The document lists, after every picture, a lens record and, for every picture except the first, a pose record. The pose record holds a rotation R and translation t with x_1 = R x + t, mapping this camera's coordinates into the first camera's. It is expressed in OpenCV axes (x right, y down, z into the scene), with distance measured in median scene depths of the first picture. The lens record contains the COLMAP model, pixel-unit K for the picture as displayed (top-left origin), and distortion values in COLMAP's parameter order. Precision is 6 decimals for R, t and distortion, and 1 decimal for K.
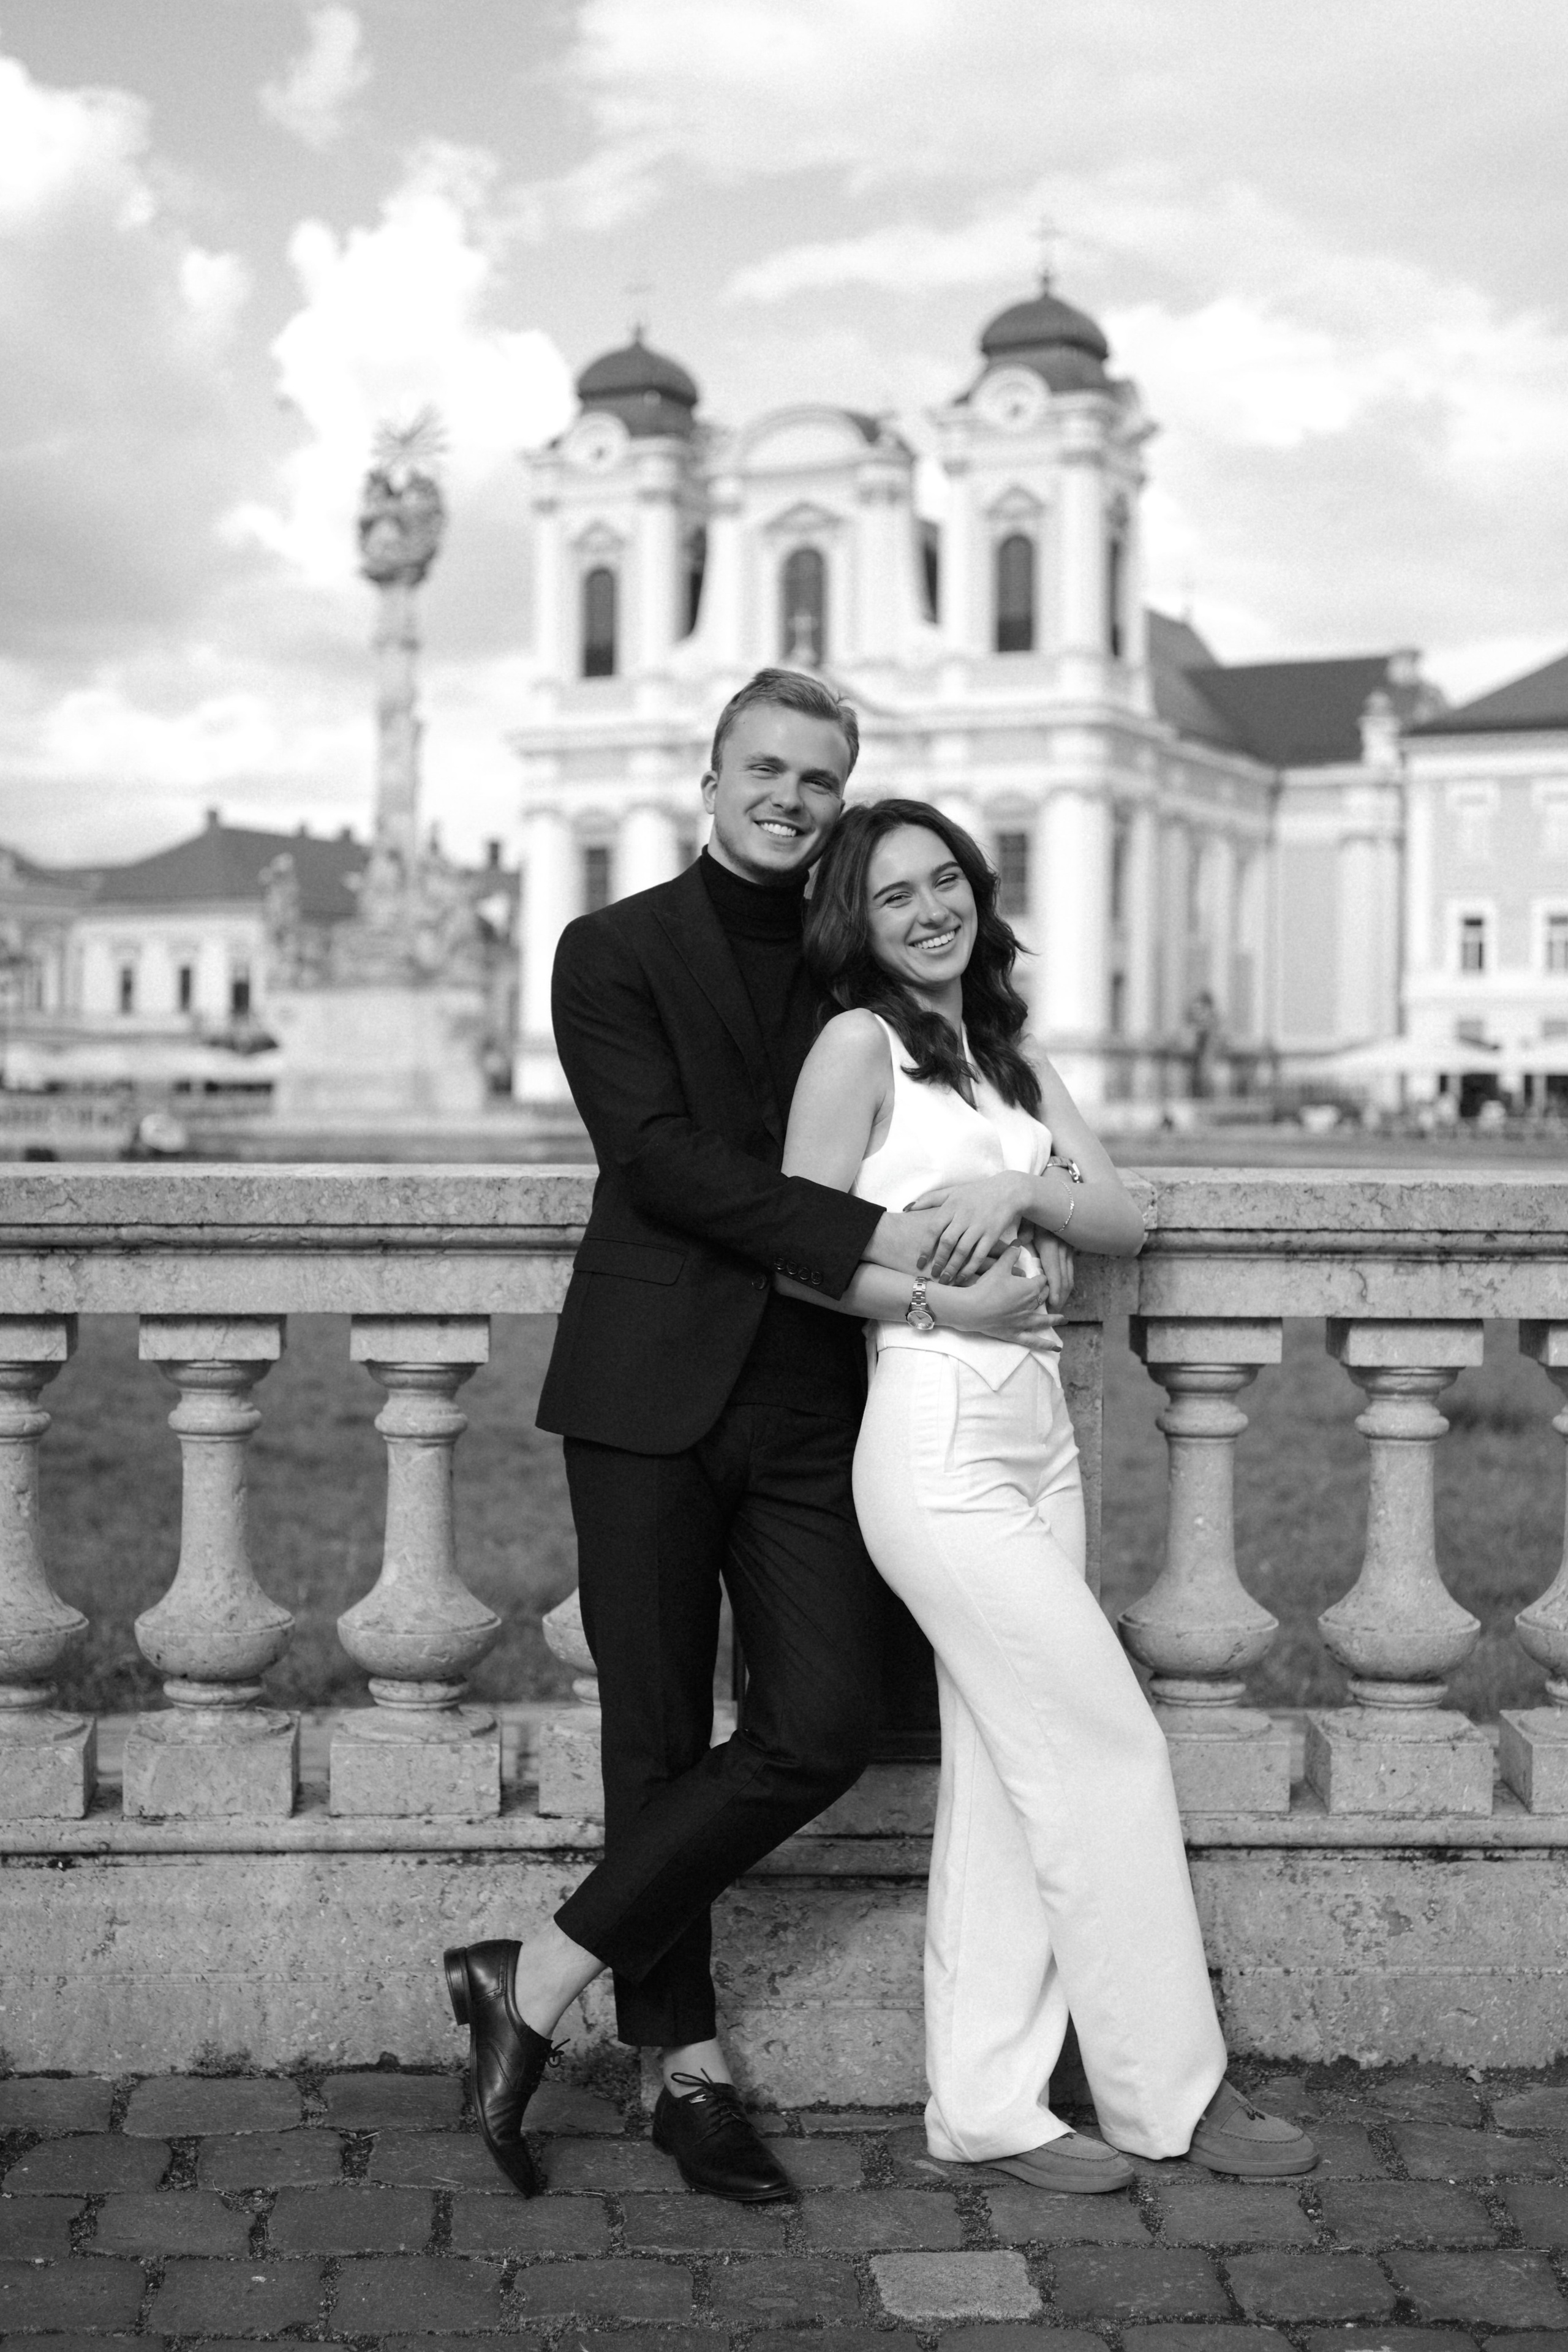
lens RADIAL K [[3115.9, 0, 784.0], [0, 3115.9, 1176.0], [0, 0, 1]] dist [-0.083866, 0.037695]
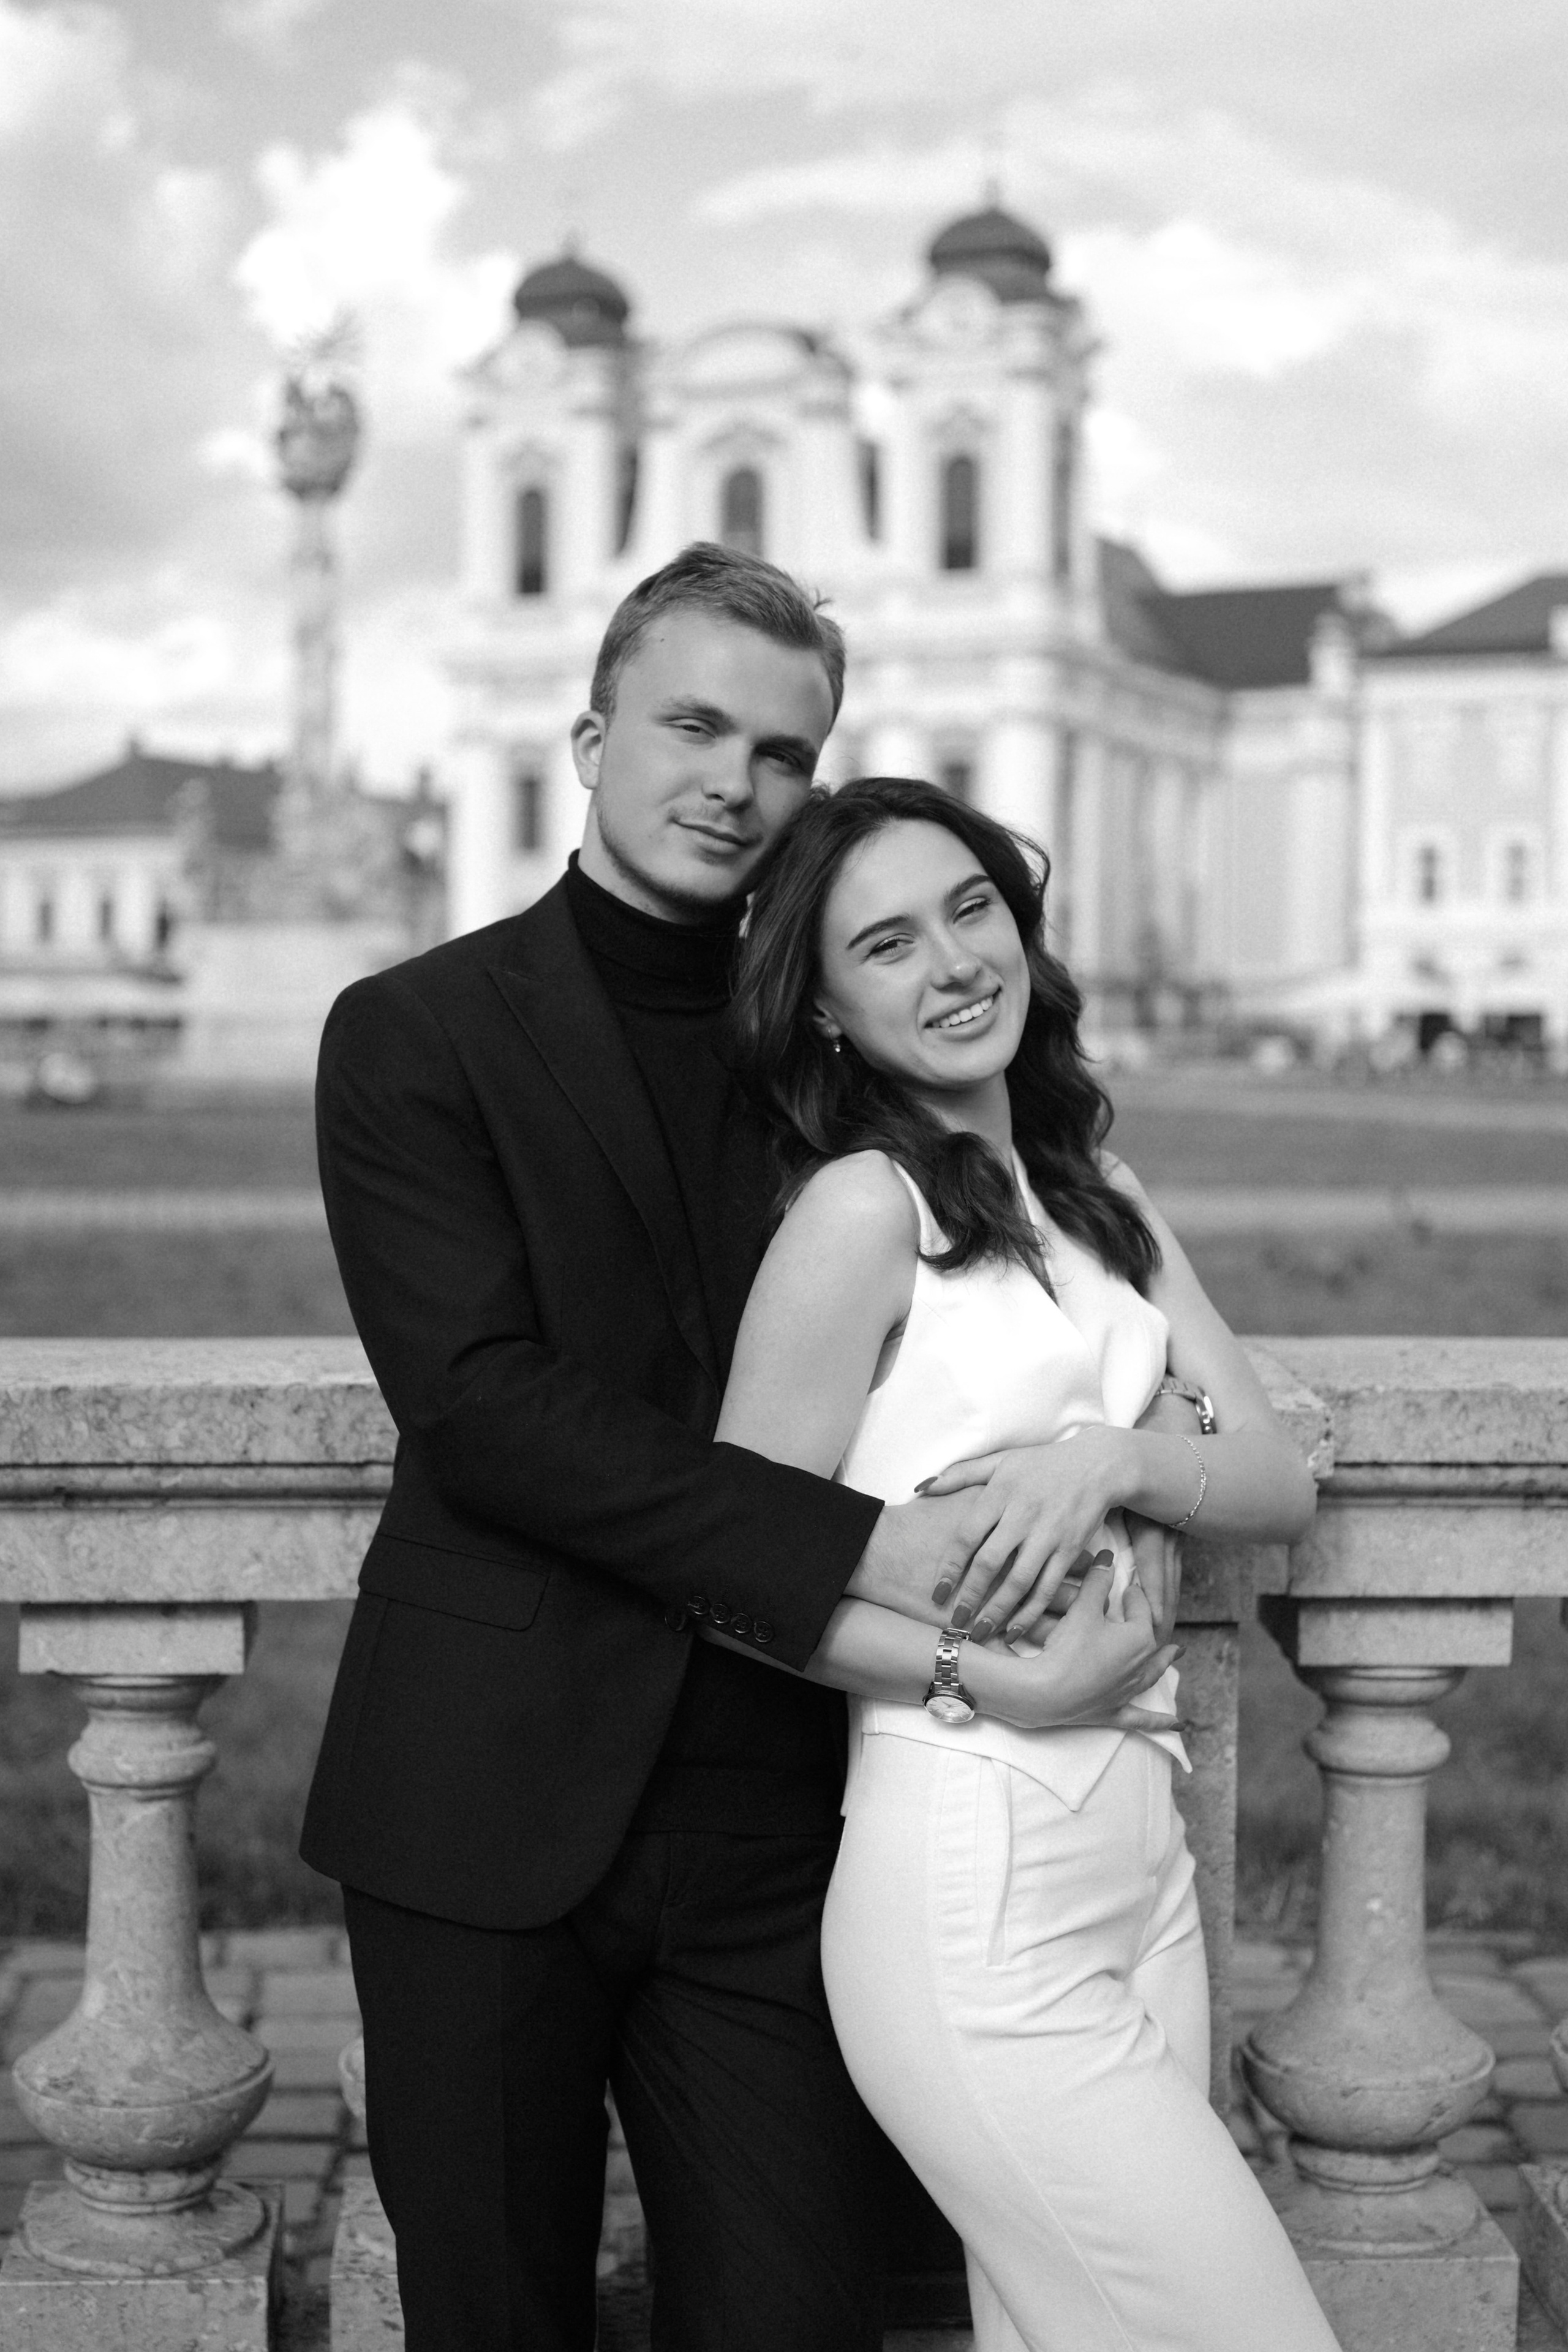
lens RADIAL K [[3129.6, 0, 784.0], [0, 3129.6, 1176.0], [0, 0, 1]] dist [-0.083281, 0.047940]
pose [[0.999804, -0.000237, 0.019779, 0.000569], [-0.000223, 0.999730, 0.023257, -0.053835], [-0.019779, -0.023257, 0.999534, 0.379599]]
